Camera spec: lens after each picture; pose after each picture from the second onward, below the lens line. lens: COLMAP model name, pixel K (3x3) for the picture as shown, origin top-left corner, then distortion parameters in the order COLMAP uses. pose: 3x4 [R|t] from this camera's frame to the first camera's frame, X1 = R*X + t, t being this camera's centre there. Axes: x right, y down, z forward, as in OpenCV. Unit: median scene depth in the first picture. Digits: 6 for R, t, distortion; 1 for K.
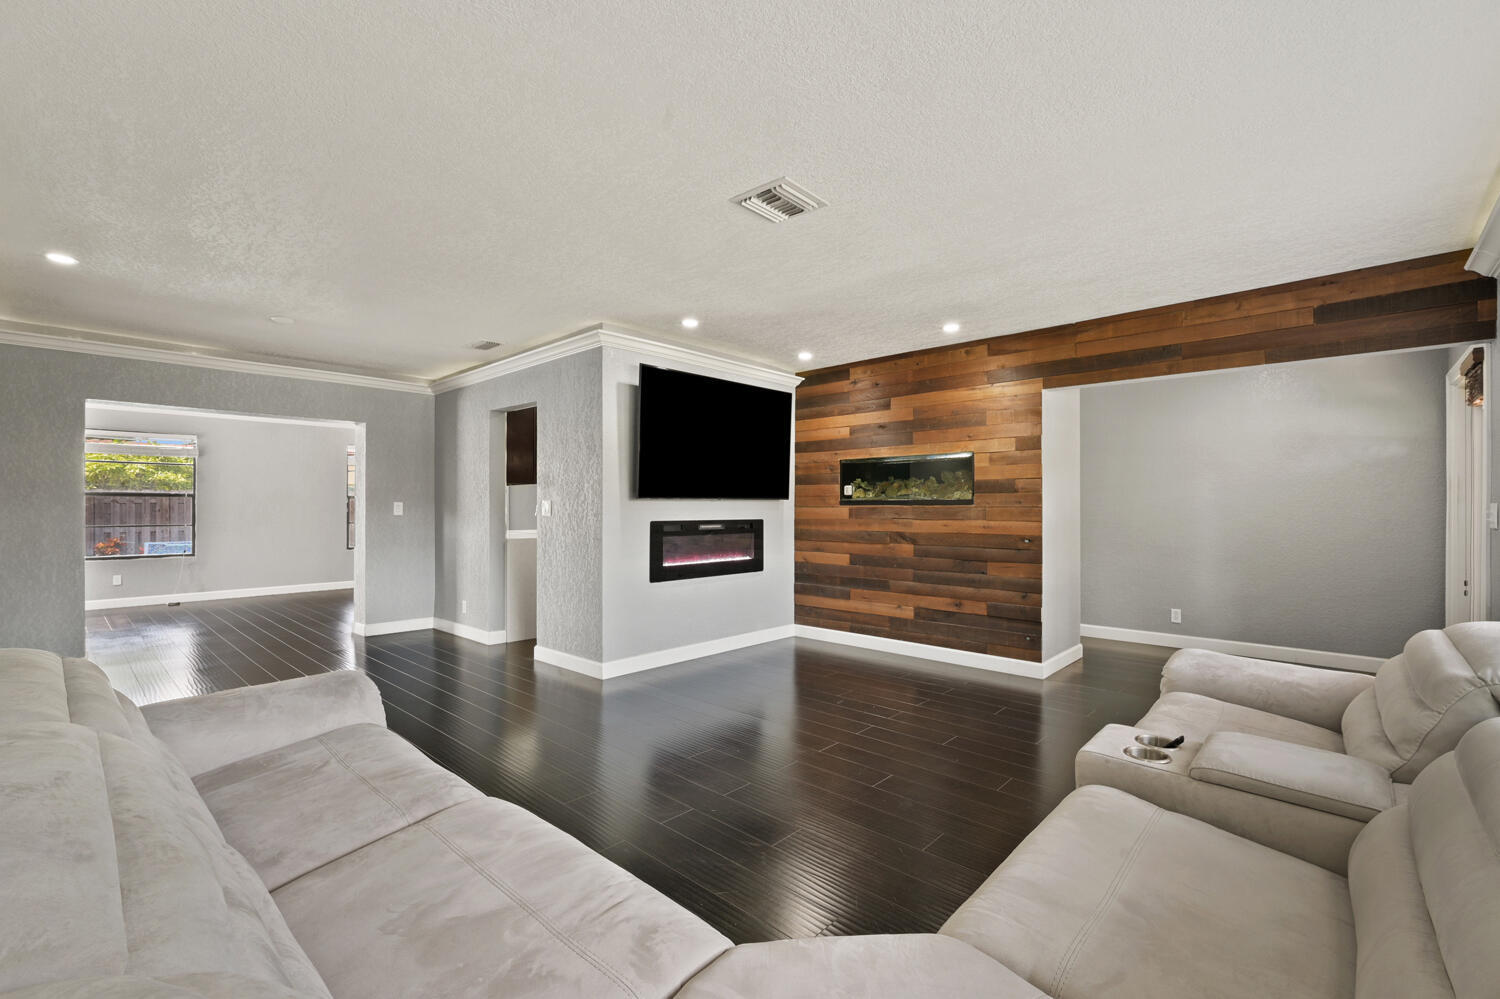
lens RADIAL K [[649.3, 0, 758.2], [0, 649.3, 500.4], [0, 0, 1]] dist [0.004585, 0.000239]
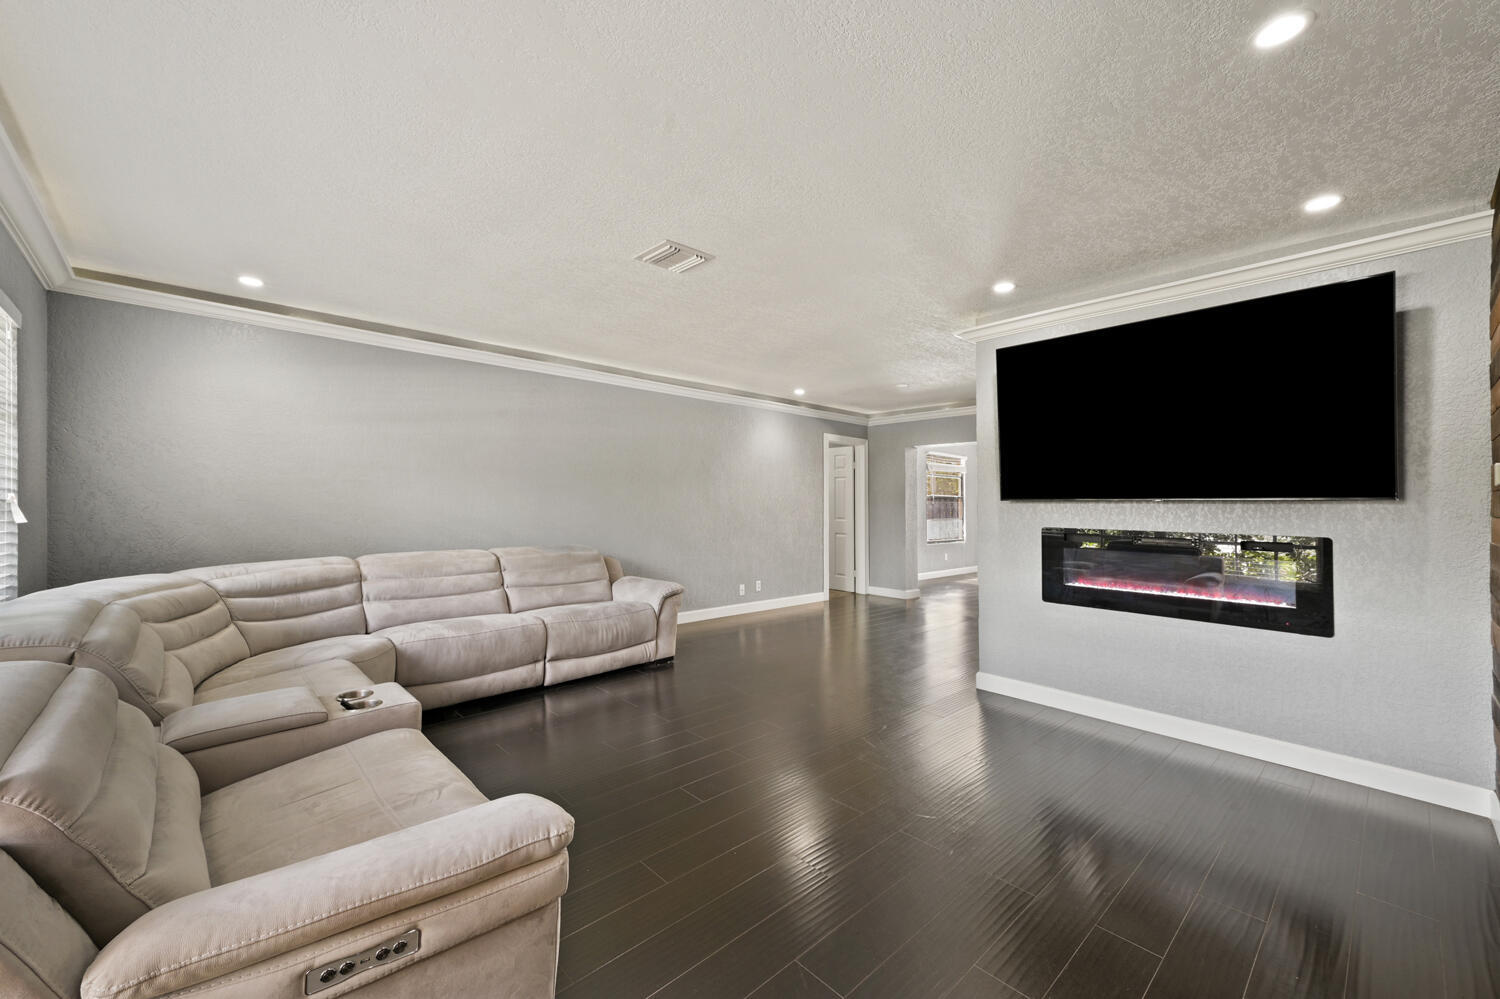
lens RADIAL K [[604.6, 0, 756.1], [0, 604.6, 505.7], [0, 0, 1]] dist [-0.000620, -0.000005]
pose [[-0.083741, 0.002250, -0.996485, 0.614723], [0.002975, 0.999994, 0.002008, 0.001371], [0.996483, -0.002797, -0.083747, 0.672385]]
